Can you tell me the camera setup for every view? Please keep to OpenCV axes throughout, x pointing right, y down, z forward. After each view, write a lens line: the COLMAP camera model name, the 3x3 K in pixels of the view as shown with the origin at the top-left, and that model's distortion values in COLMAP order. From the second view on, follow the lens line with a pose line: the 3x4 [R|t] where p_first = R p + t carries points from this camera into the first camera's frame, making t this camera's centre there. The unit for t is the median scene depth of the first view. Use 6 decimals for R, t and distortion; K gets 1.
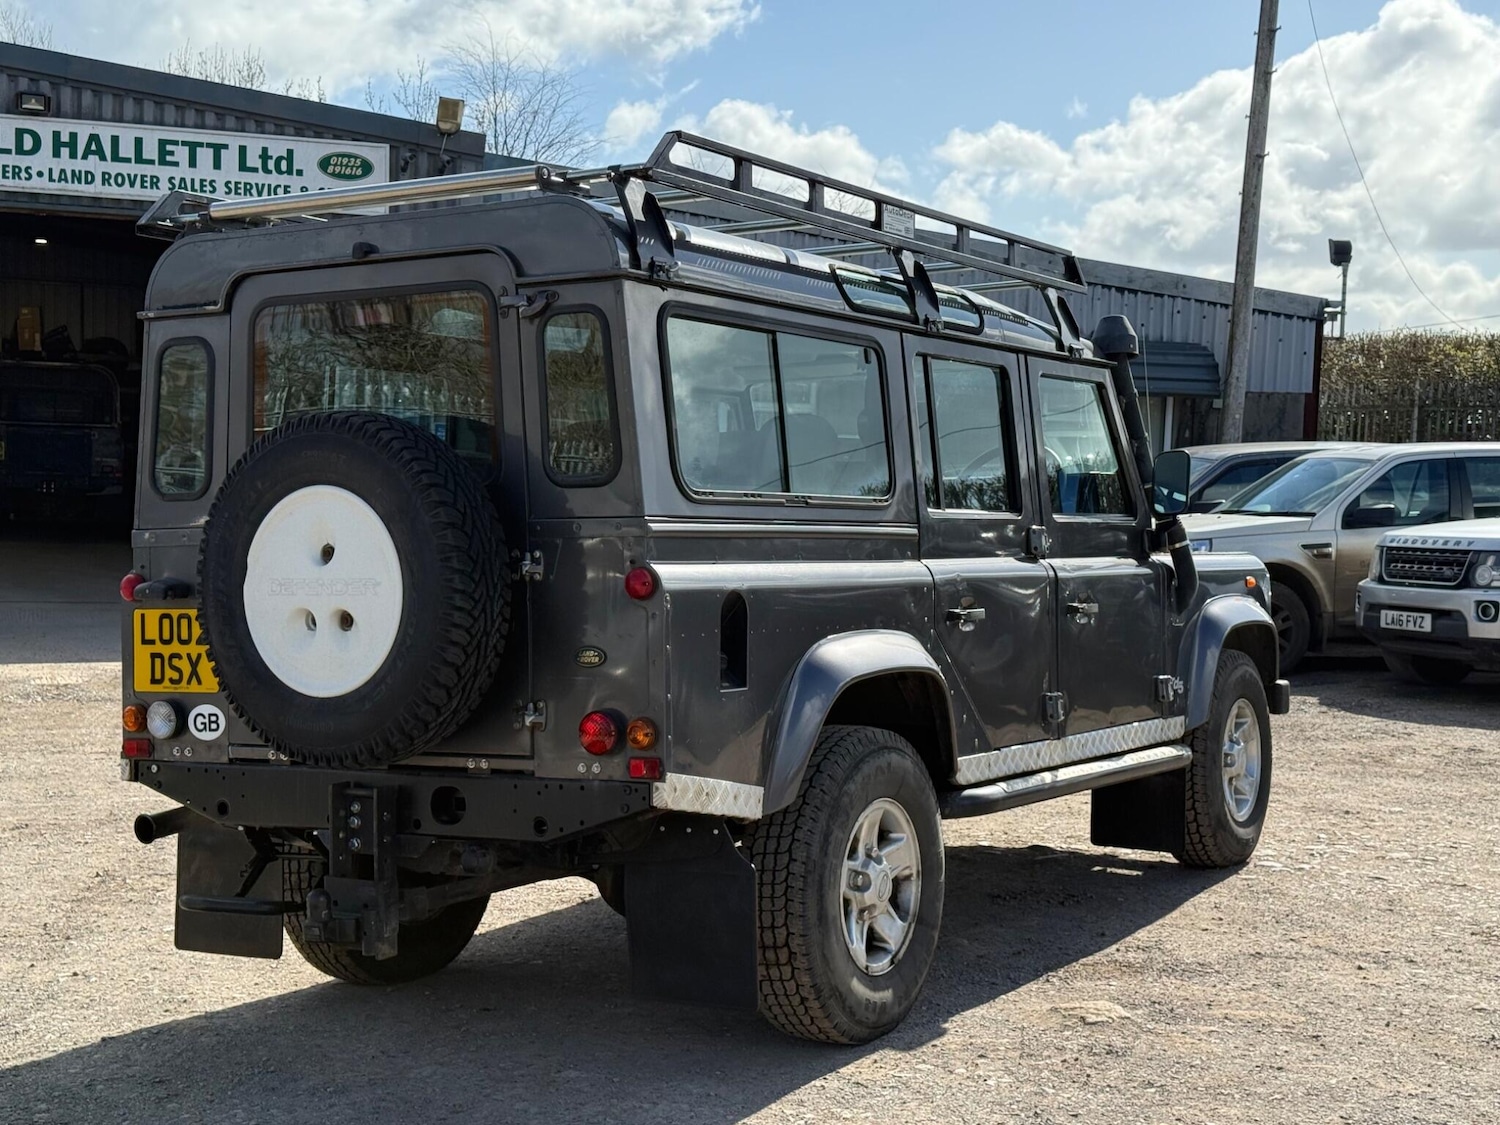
lens RADIAL K [[2196.0, 0, 754.8], [0, 2196.0, 567.3], [0, 0, 1]] dist [0.112483, 0.000000]
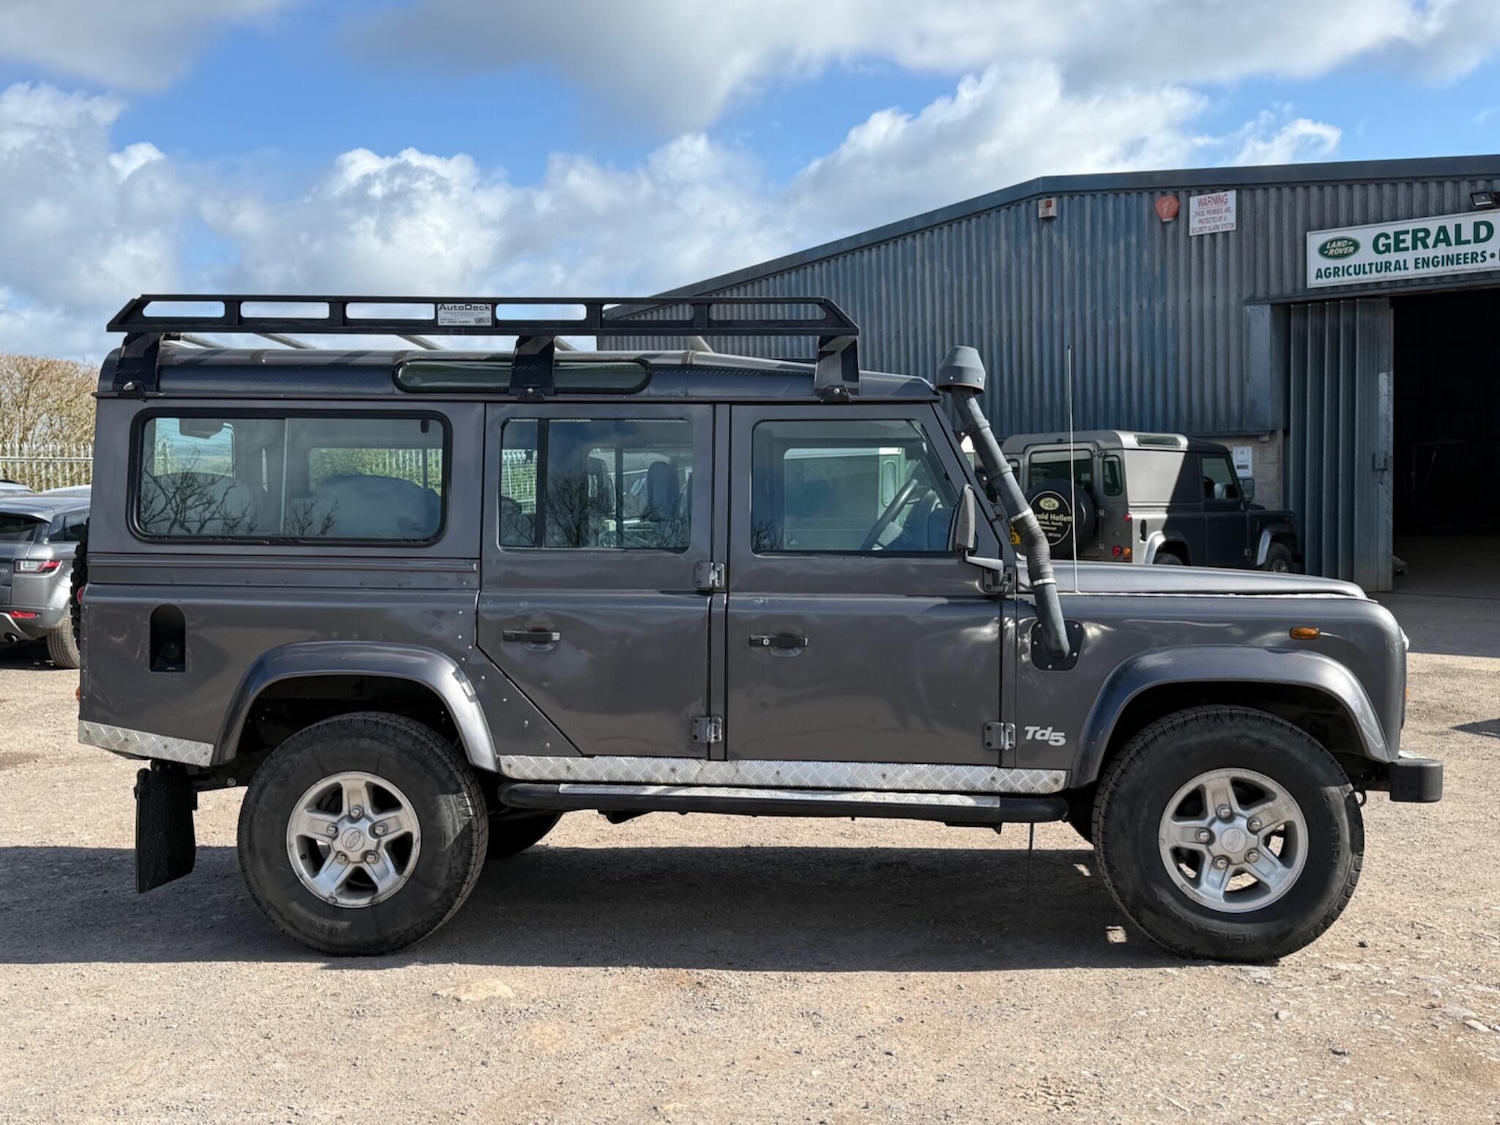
lens RADIAL K [[1545.6, 0, 739.4], [0, 1545.6, 557.3], [0, 0, 1]] dist [0.061057, 0.000000]
pose [[0.418689, 0.016495, -0.907980, 0.334809], [-0.018606, 0.999781, 0.009583, -0.011418], [0.907939, 0.012882, 0.418904, 0.282195]]
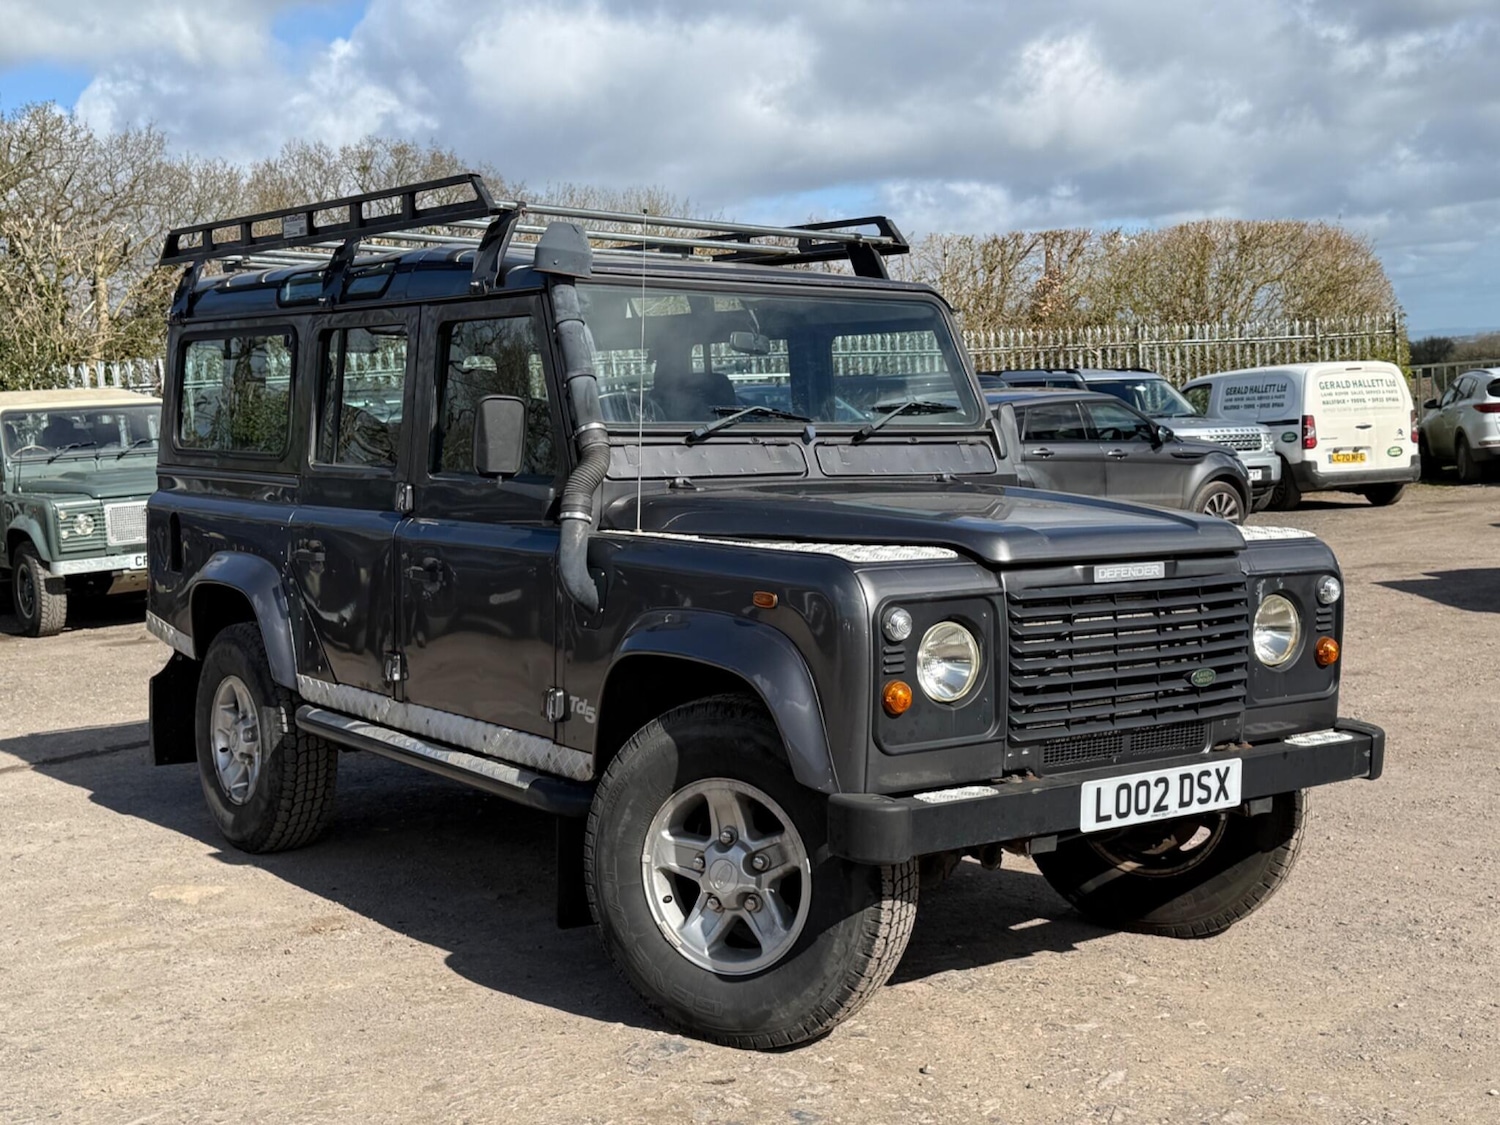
lens RADIAL K [[1915.6, 0, 747.9], [0, 1915.6, 583.9], [0, 0, 1]] dist [0.095015, 0.000000]
pose [[-0.403238, 0.080872, -0.911515, 0.345316], [-0.008837, 0.995697, 0.092250, -0.021840], [0.915053, 0.045254, -0.400788, 0.604026]]
